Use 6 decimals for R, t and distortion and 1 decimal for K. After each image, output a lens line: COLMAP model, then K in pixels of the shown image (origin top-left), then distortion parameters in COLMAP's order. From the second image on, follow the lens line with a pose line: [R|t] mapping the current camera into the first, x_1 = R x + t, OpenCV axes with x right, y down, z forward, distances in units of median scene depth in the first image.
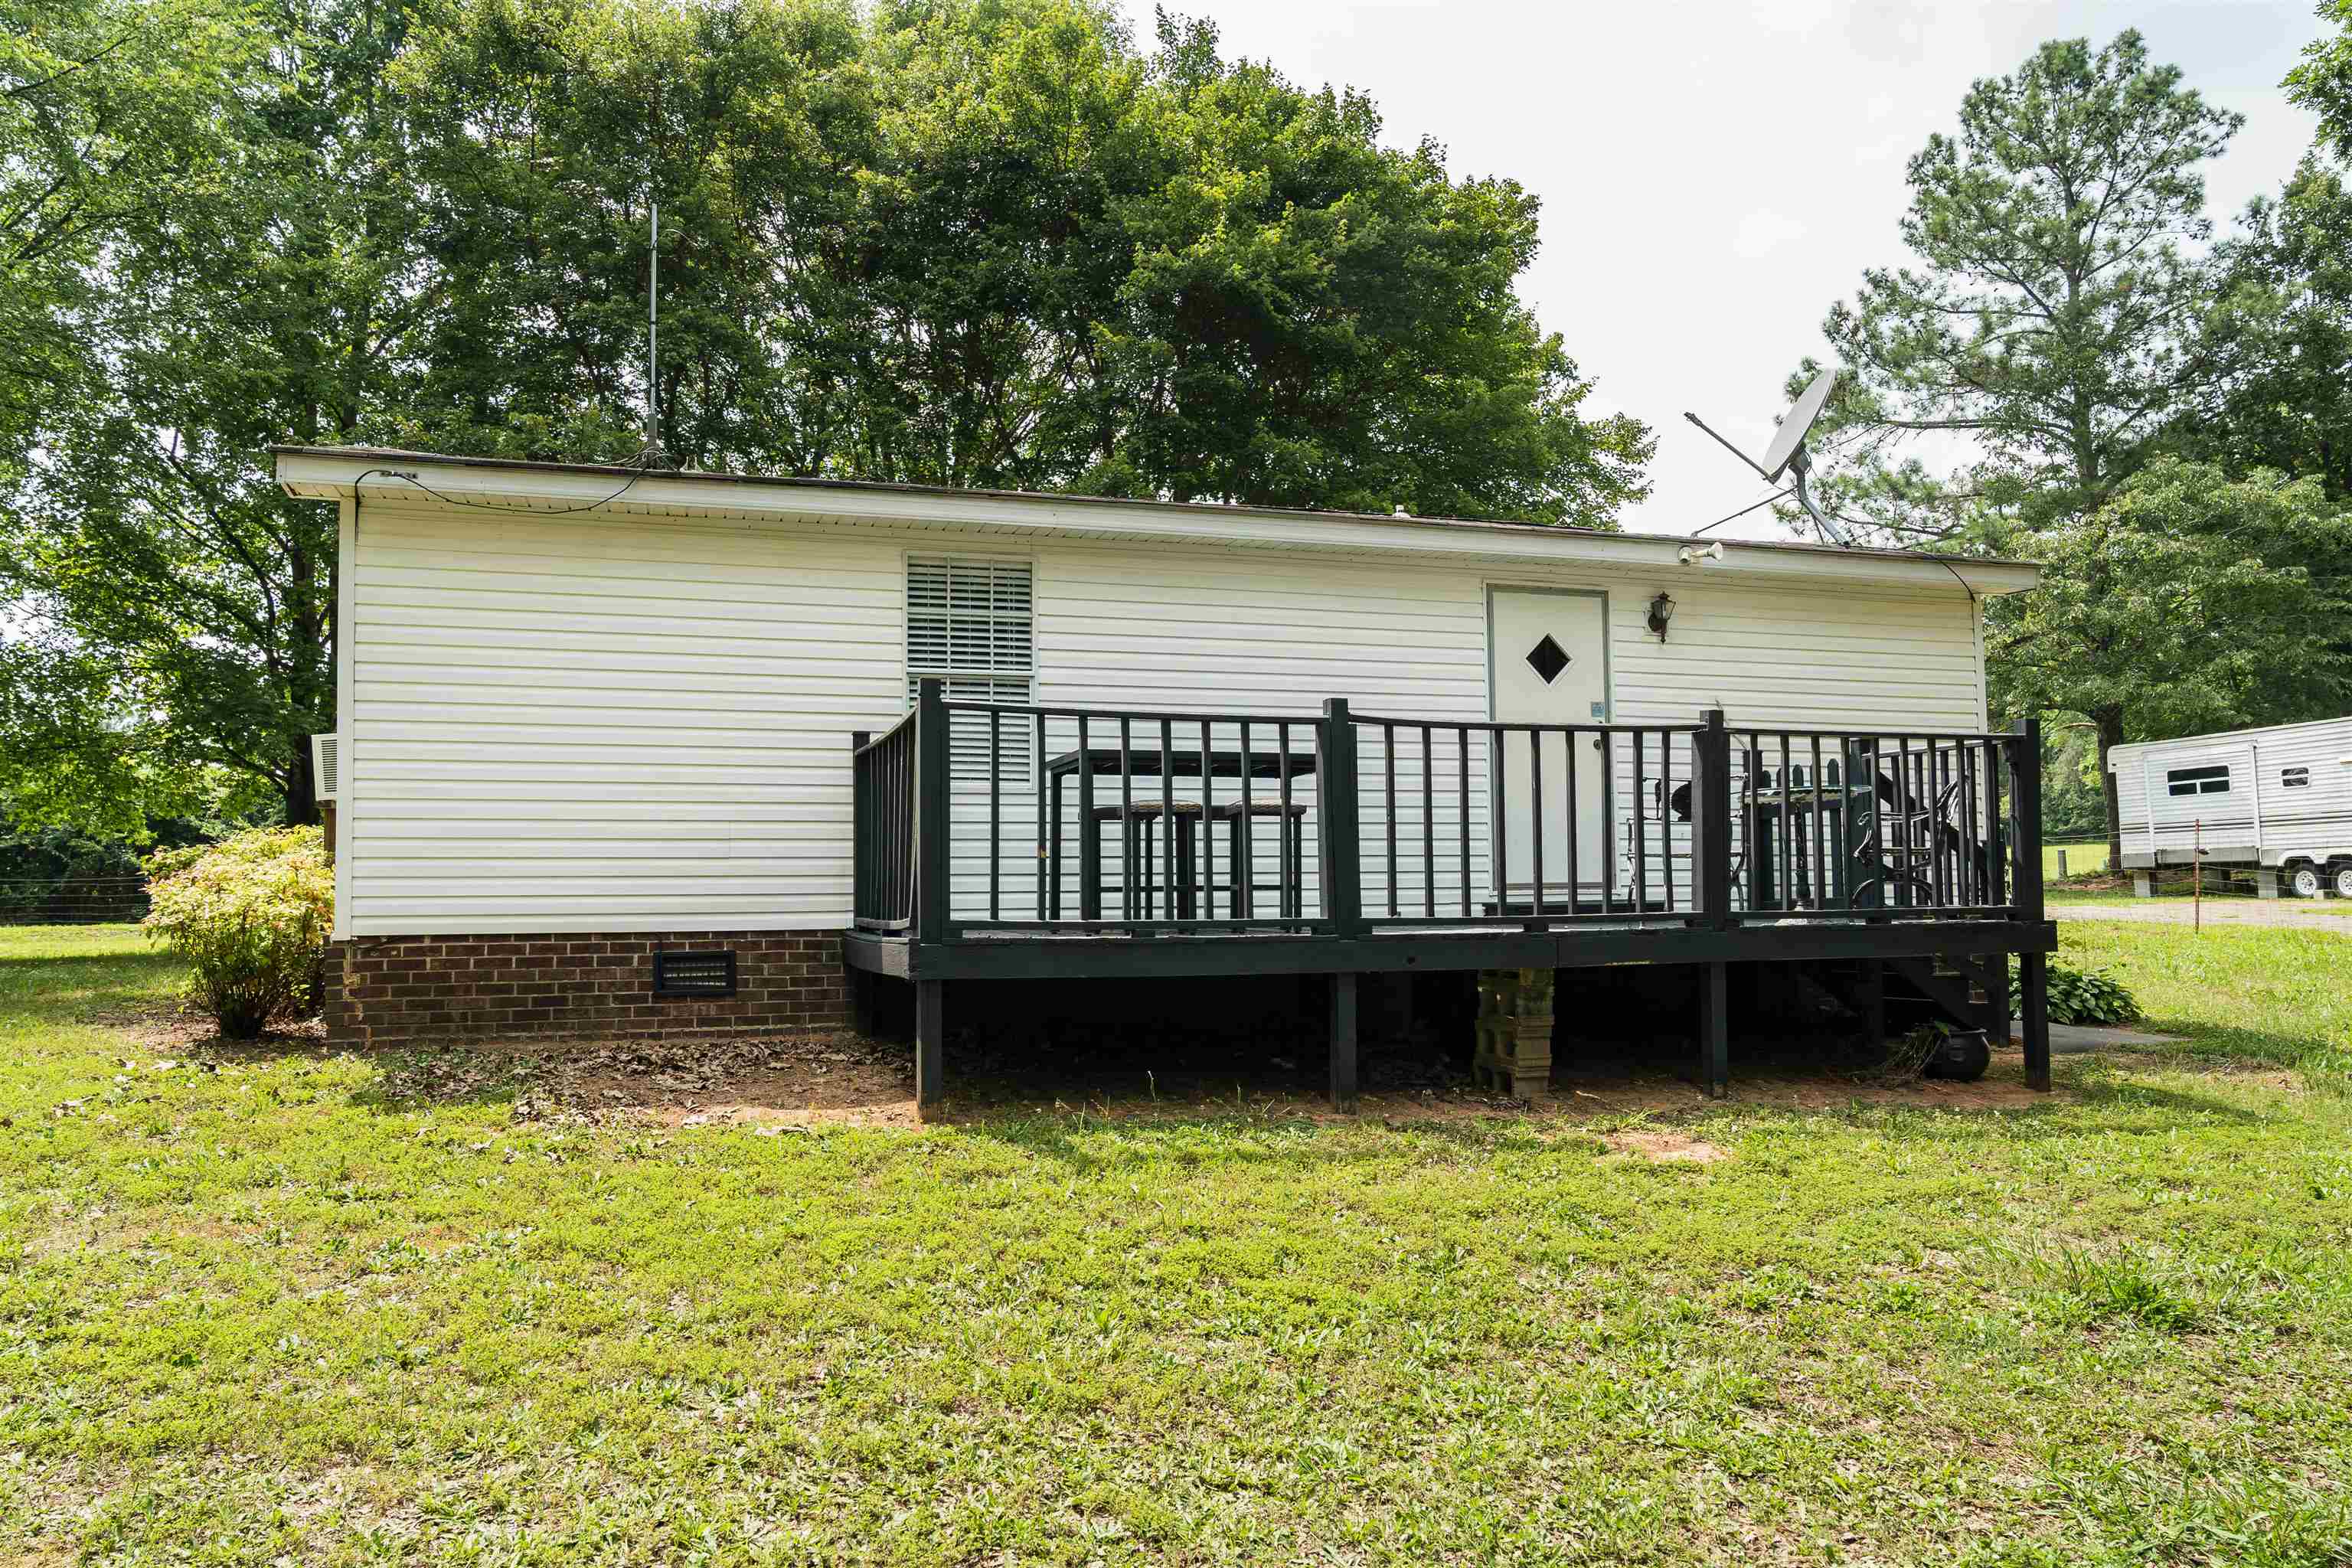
lens RADIAL K [[1581.3, 0, 1176.0], [0, 1581.3, 784.0], [0, 0, 1]] dist [-0.032470, 0.013113]
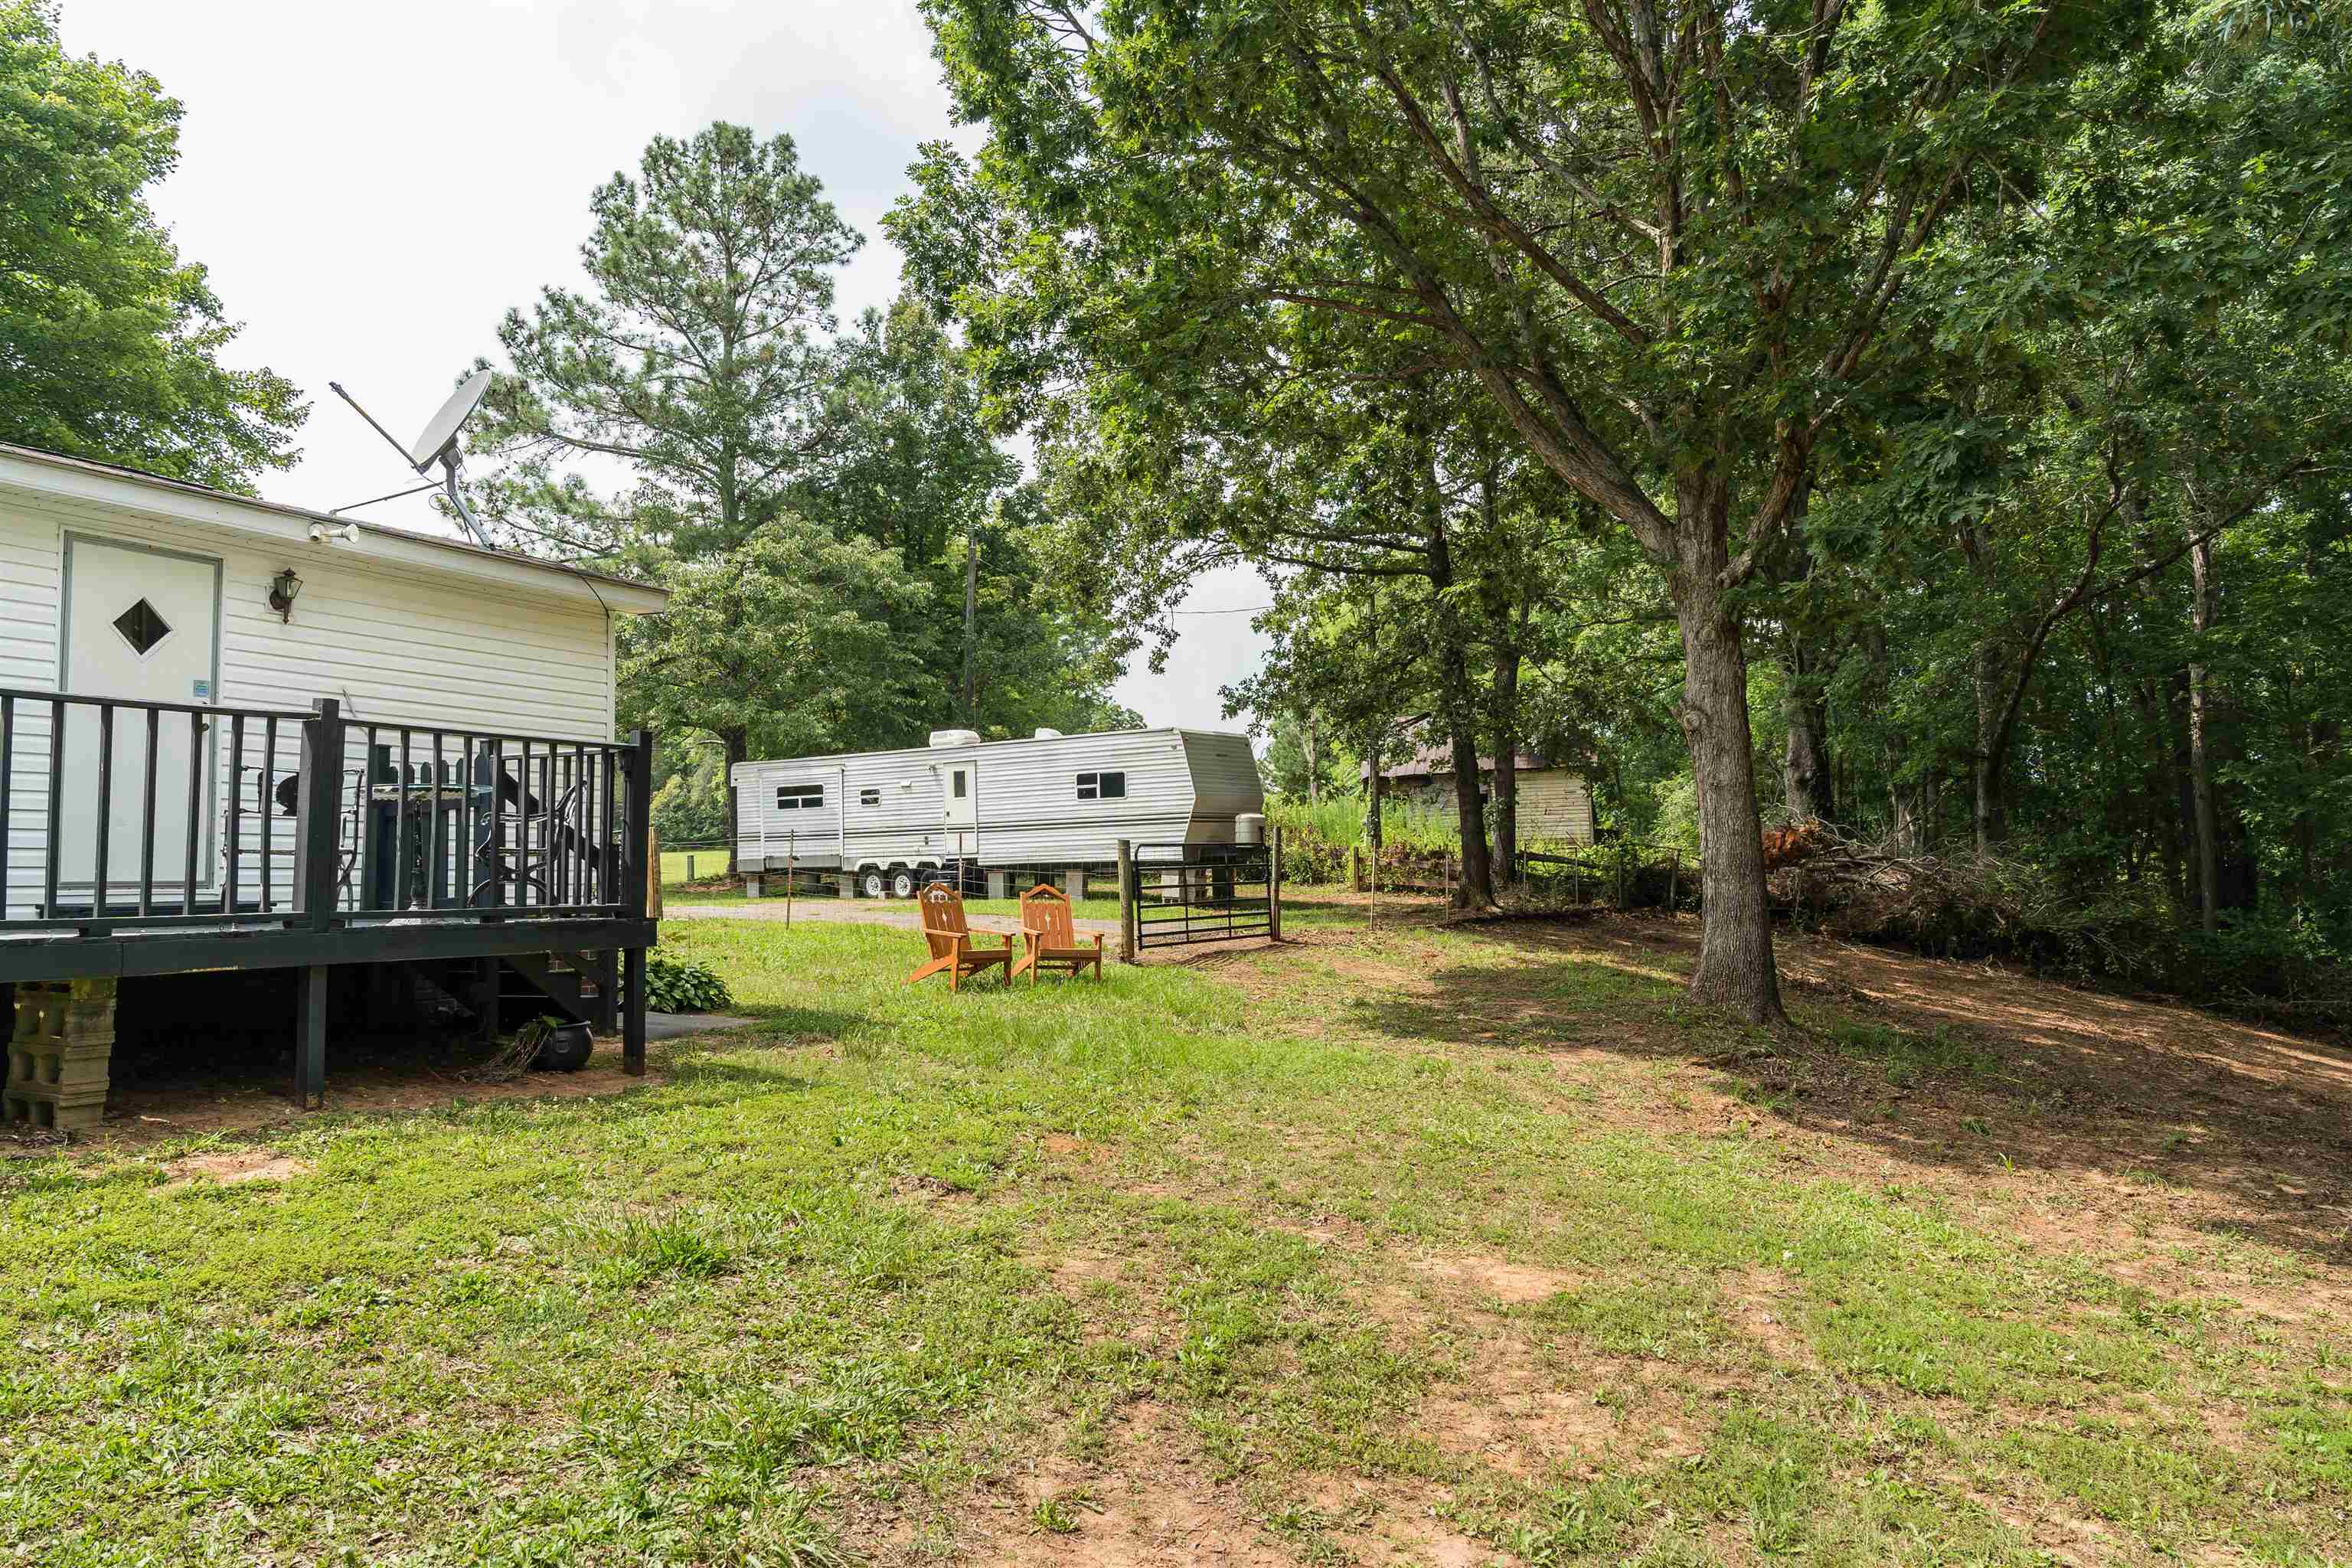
lens RADIAL K [[1581.3, 0, 1176.0], [0, 1581.3, 784.0], [0, 0, 1]] dist [-0.032470, 0.013113]
pose [[0.702142, 0.046303, 0.710530, 0.030900], [-0.044187, 0.998794, -0.021423, 0.001731], [-0.710665, -0.016354, 0.703341, -0.024805]]
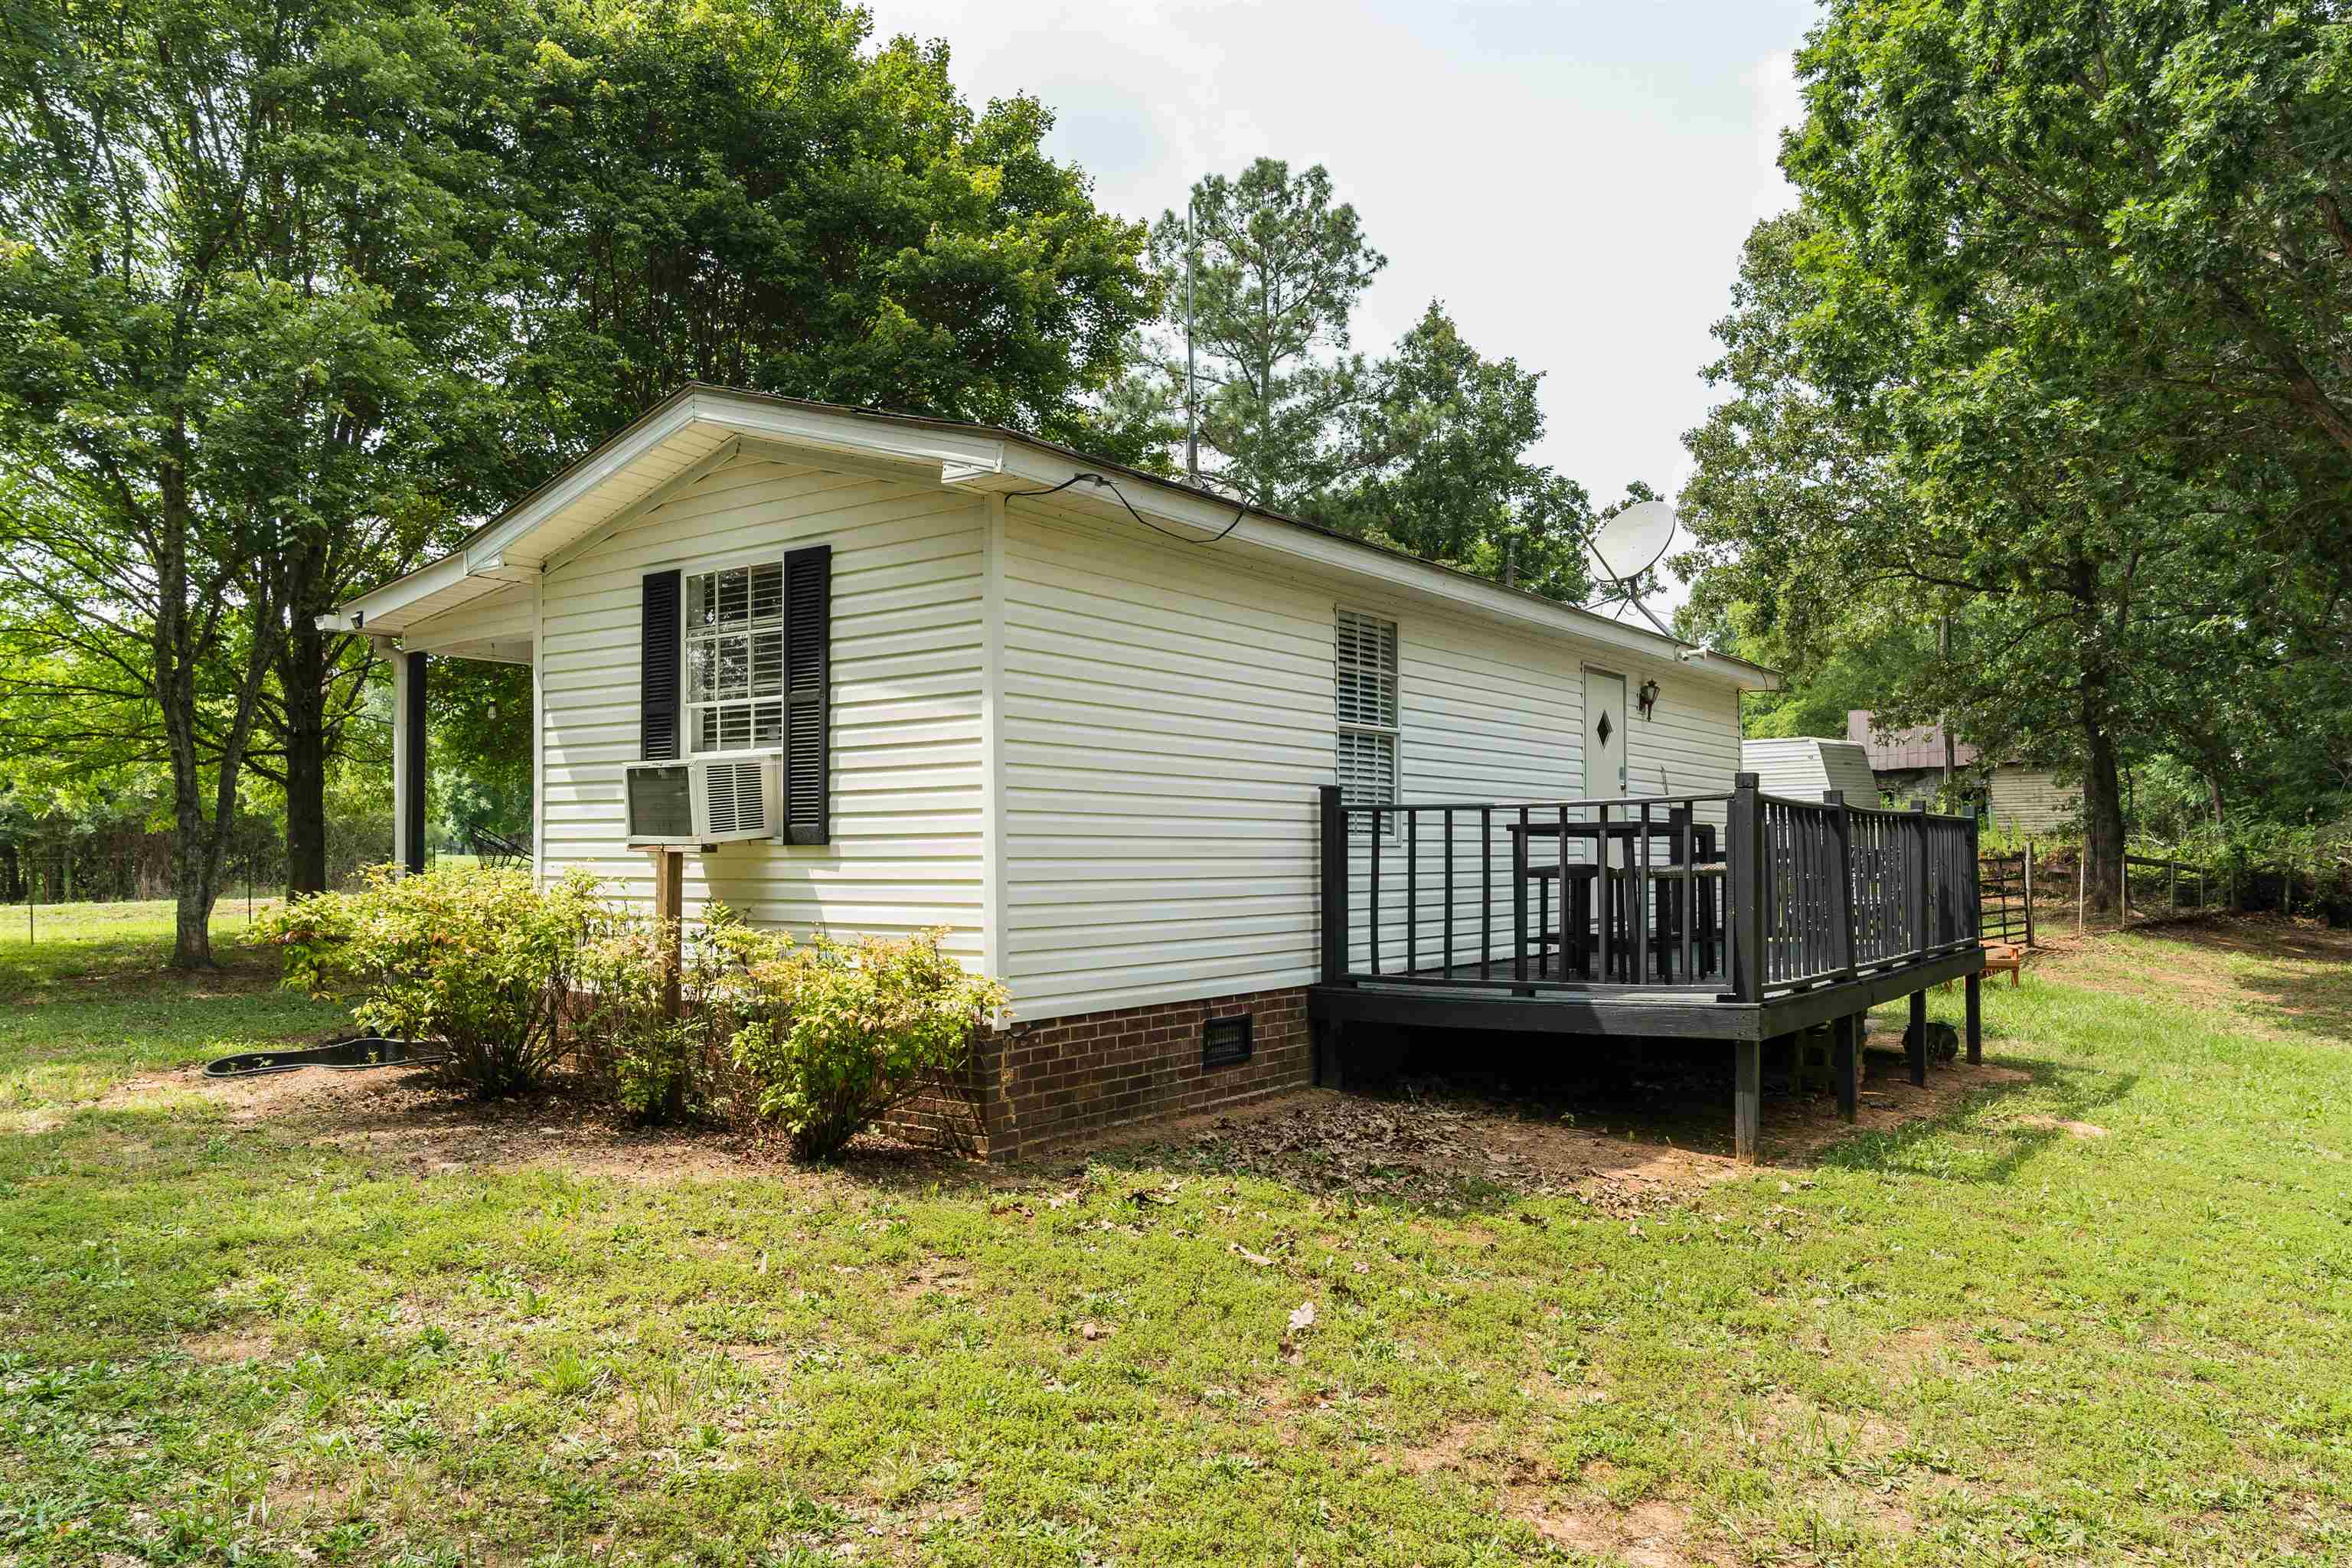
lens RADIAL K [[1596.7, 0, 1157.9], [0, 1596.7, 783.0], [0, 0, 1]] dist [-0.043512, 0.026576]
pose [[0.813151, 0.036510, 0.580906, -0.287206], [-0.049732, 0.998739, 0.006843, -0.012098], [-0.579924, -0.034454, 0.813942, 0.081253]]
